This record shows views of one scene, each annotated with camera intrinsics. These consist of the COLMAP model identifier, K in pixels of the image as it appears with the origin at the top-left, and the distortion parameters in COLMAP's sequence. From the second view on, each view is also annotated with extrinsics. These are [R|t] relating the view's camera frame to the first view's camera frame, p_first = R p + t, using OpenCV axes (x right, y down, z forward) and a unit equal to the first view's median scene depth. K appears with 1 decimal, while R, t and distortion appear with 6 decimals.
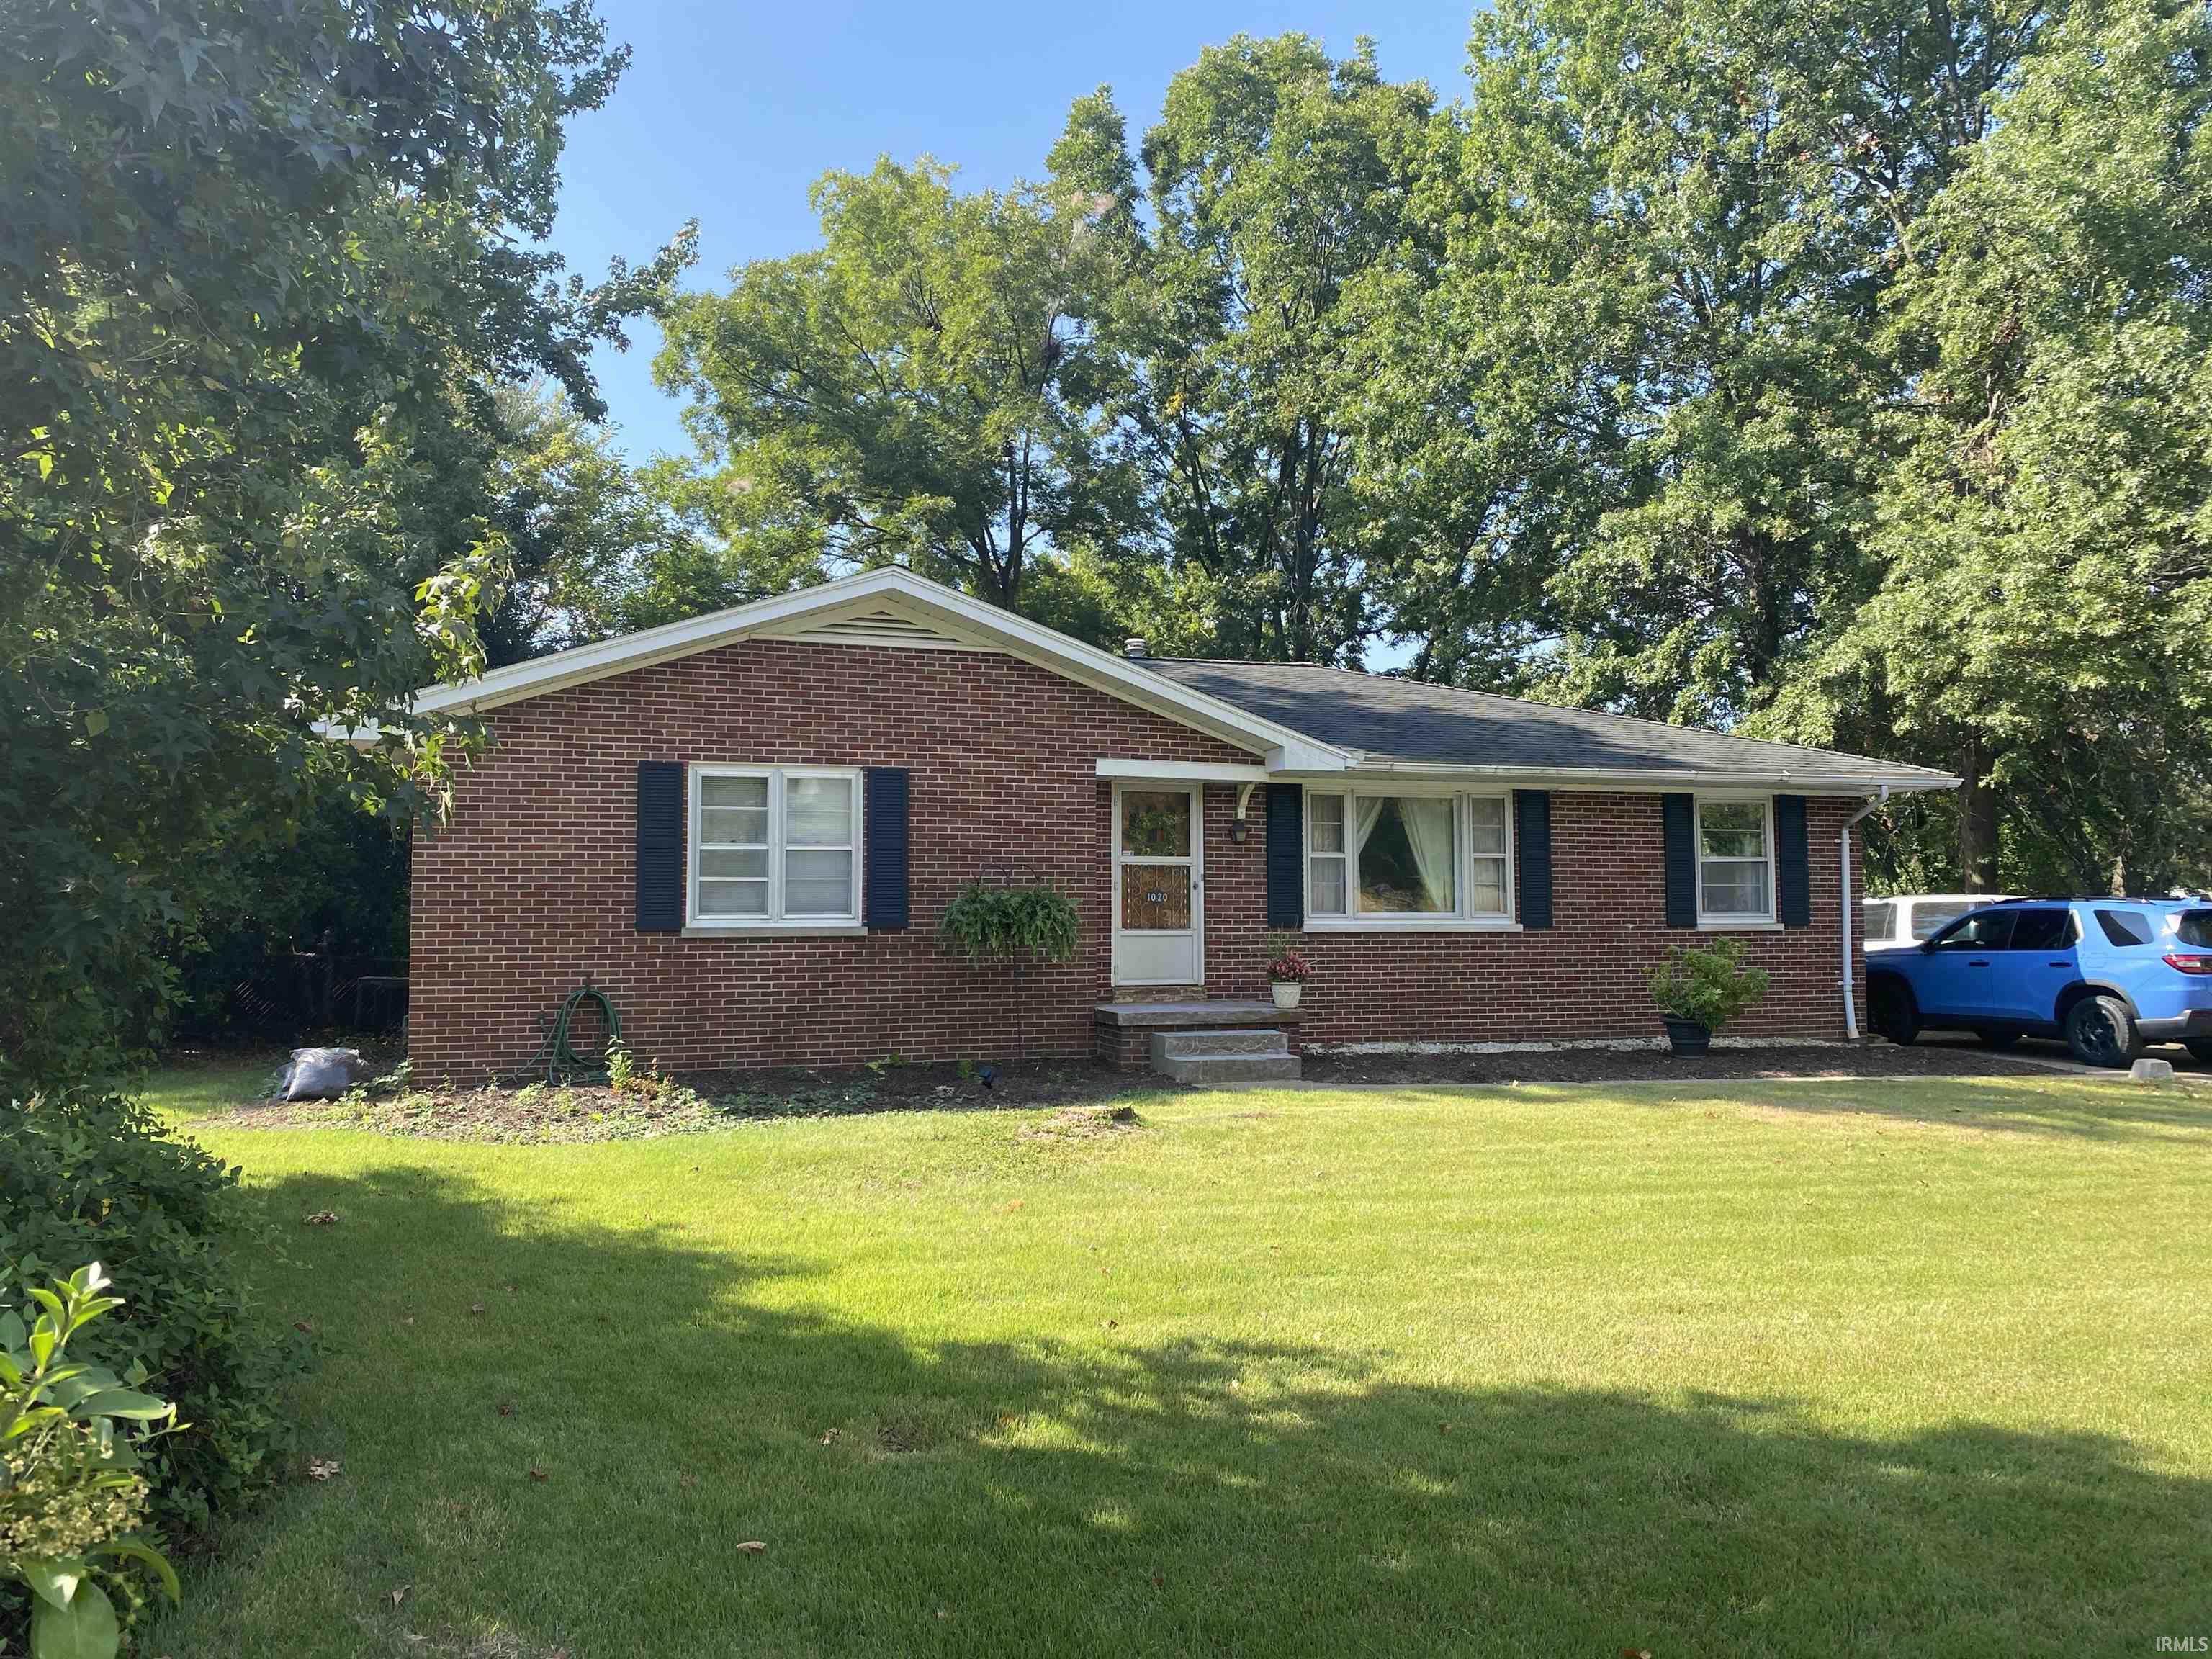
lens RADIAL K [[1696.2, 0, 1106.0], [0, 1696.2, 829.5], [0, 0, 1]] dist [0.032691, -0.007466]
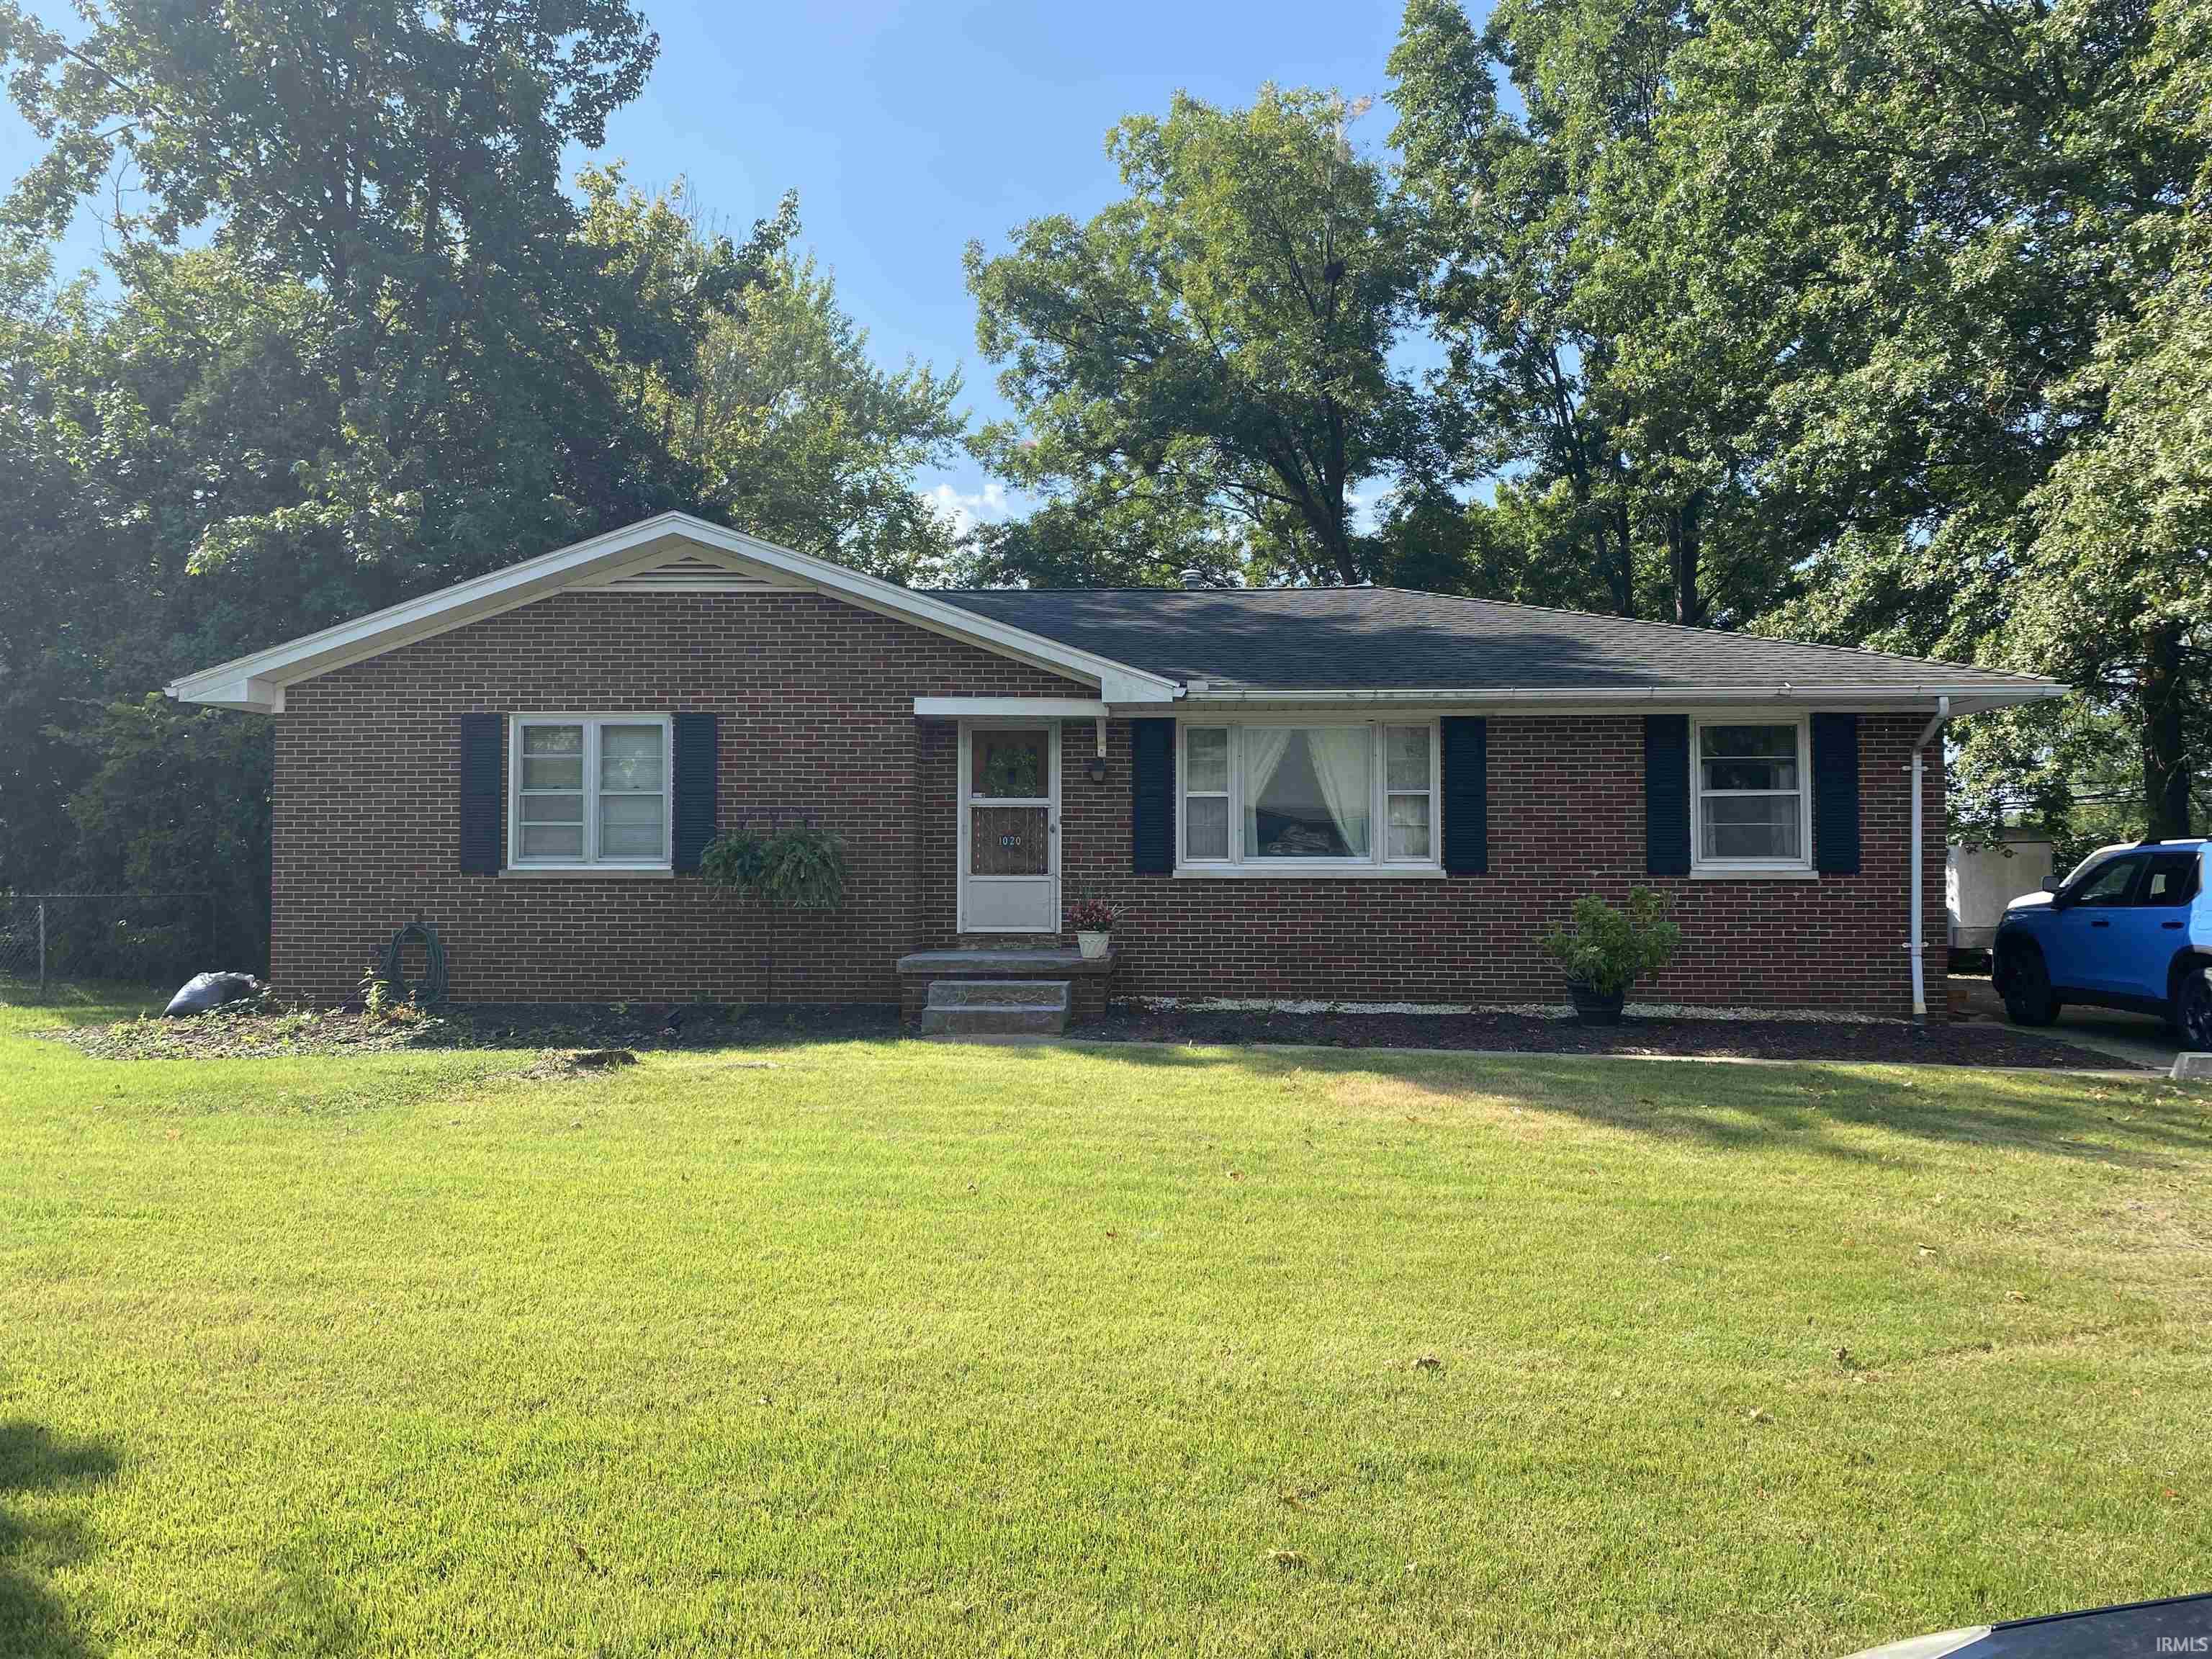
lens RADIAL K [[1696.2, 0, 1106.0], [0, 1696.2, 829.5], [0, 0, 1]] dist [0.032691, -0.007466]
pose [[0.930398, -0.005752, -0.366505, 0.426951], [0.015896, 0.999569, 0.024664, 0.011045], [0.366205, -0.028773, 0.930089, 0.131531]]
